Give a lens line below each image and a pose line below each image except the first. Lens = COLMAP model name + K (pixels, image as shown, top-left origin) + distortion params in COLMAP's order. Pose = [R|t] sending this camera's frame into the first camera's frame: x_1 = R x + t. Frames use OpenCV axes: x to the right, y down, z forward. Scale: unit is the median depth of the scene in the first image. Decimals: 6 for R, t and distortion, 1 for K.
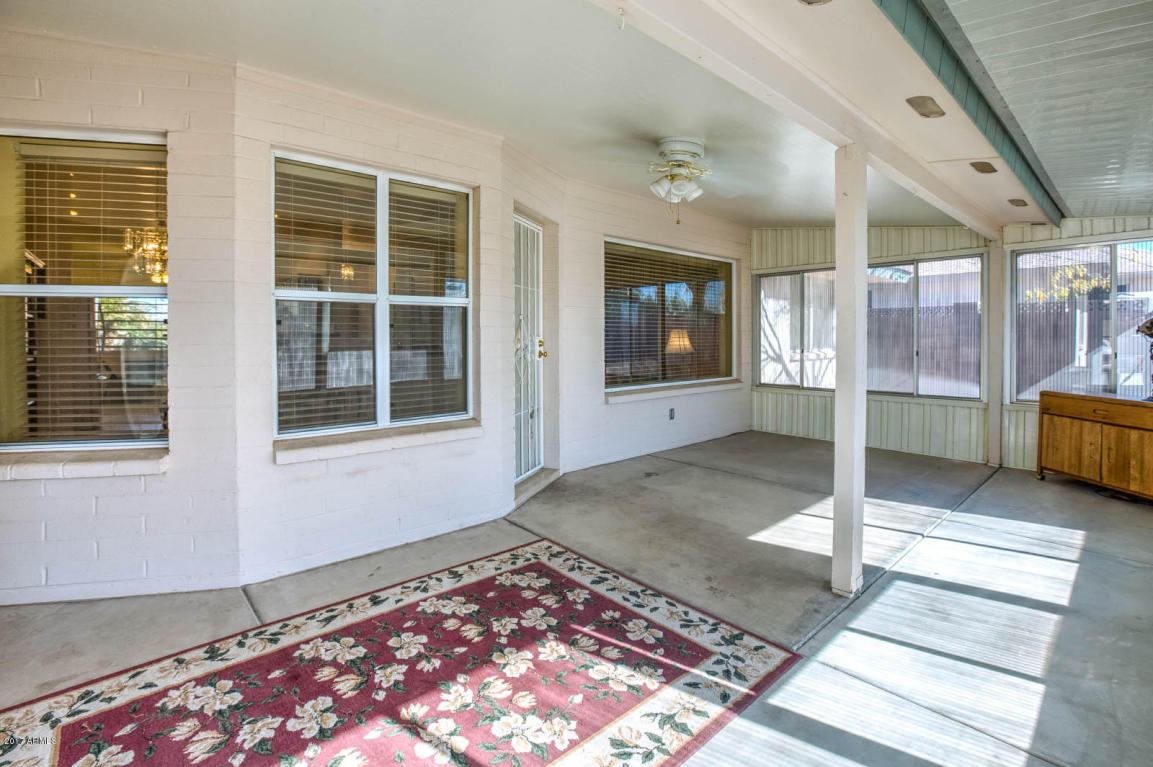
lens RADIAL K [[542.8, 0, 583.6], [0, 542.8, 361.8], [0, 0, 1]] dist [-0.057412, 0.021355]
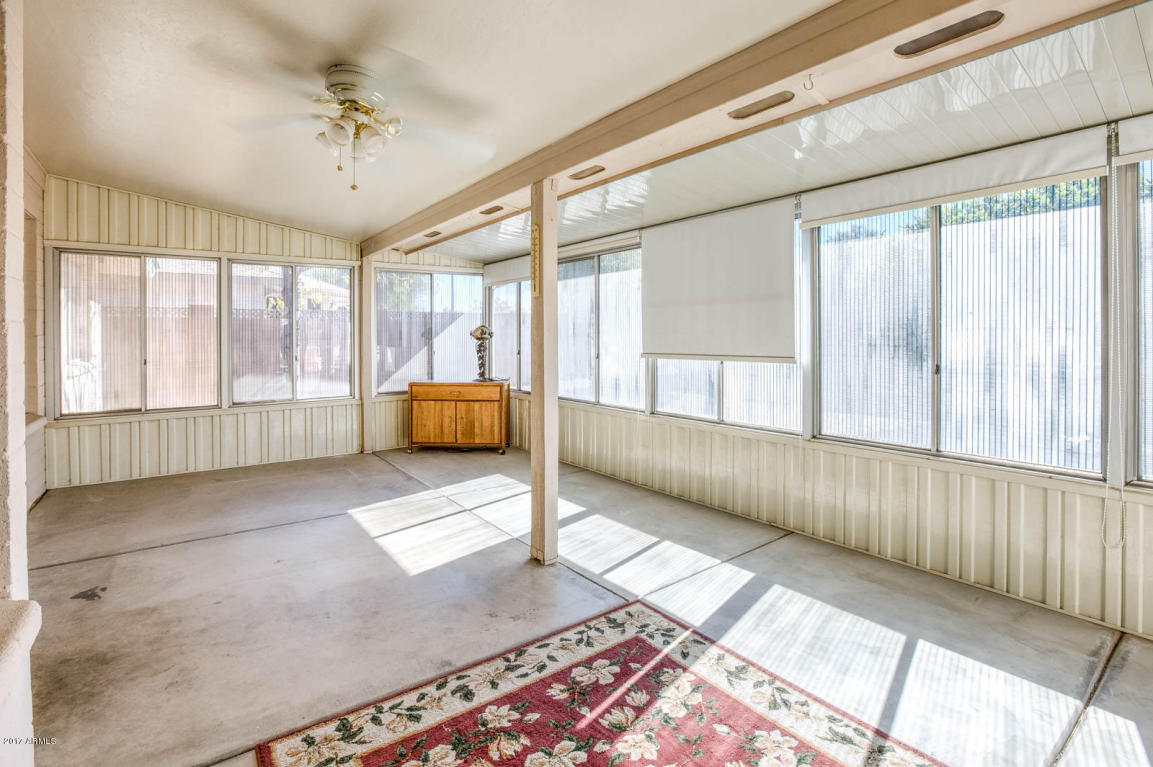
lens RADIAL K [[542.8, 0, 583.6], [0, 542.8, 361.8], [0, 0, 1]] dist [-0.057412, 0.021355]
pose [[0.067070, -0.044377, 0.996761, -0.721439], [0.048588, 0.997970, 0.041162, -0.052456], [-0.996565, 0.045670, 0.069090, 0.885793]]
